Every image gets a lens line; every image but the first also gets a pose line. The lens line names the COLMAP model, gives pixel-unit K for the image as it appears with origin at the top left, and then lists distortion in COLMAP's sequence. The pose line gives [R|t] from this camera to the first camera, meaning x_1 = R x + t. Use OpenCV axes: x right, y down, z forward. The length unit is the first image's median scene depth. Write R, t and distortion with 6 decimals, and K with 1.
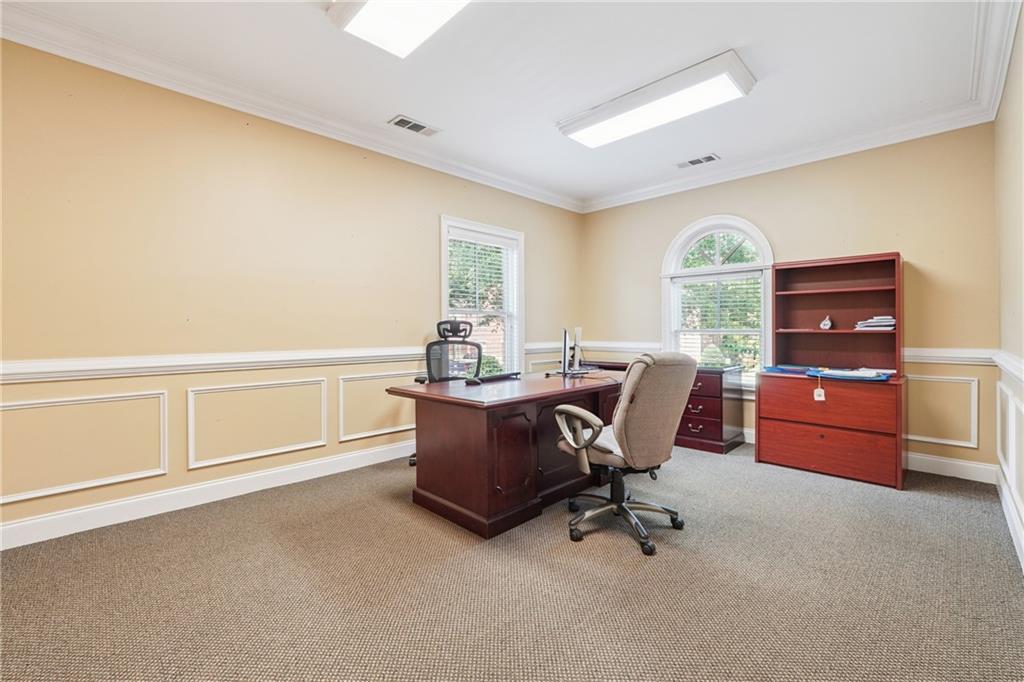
lens RADIAL K [[436.5, 0, 514.5], [0, 436.5, 325.4], [0, 0, 1]] dist [-0.013327, 0.001809]
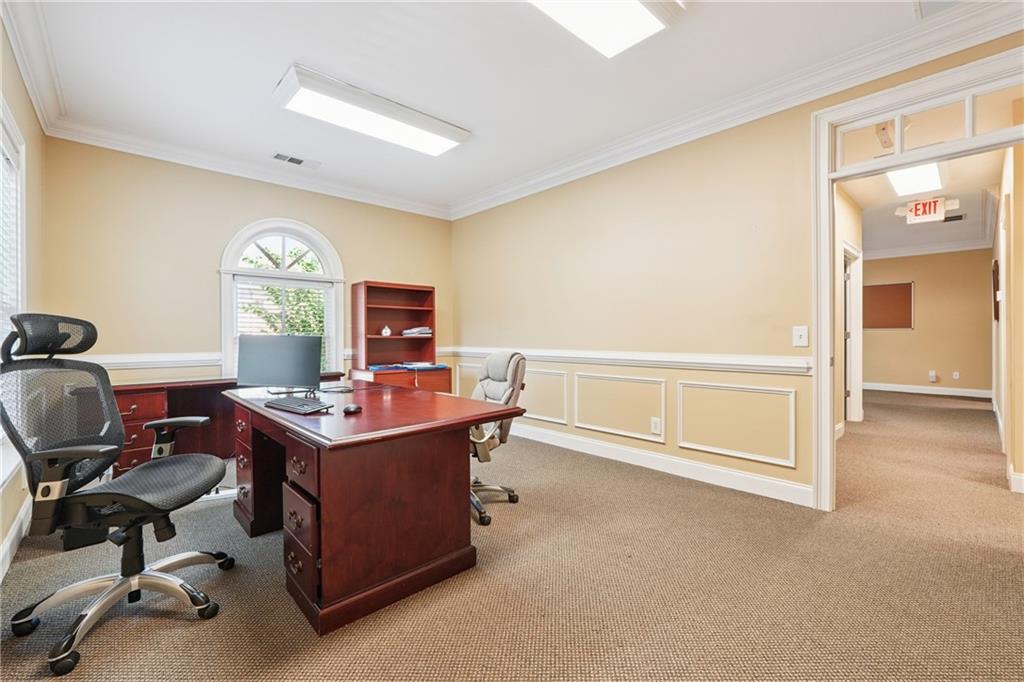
lens RADIAL K [[436.5, 0, 515.5], [0, 436.5, 340.6], [0, 0, 1]] dist [-0.013327, 0.001809]
pose [[0.036779, -0.012945, 0.999240, -0.666314], [-0.010944, 0.999851, 0.013356, 0.002085], [-0.999264, -0.011427, 0.036632, 0.606728]]
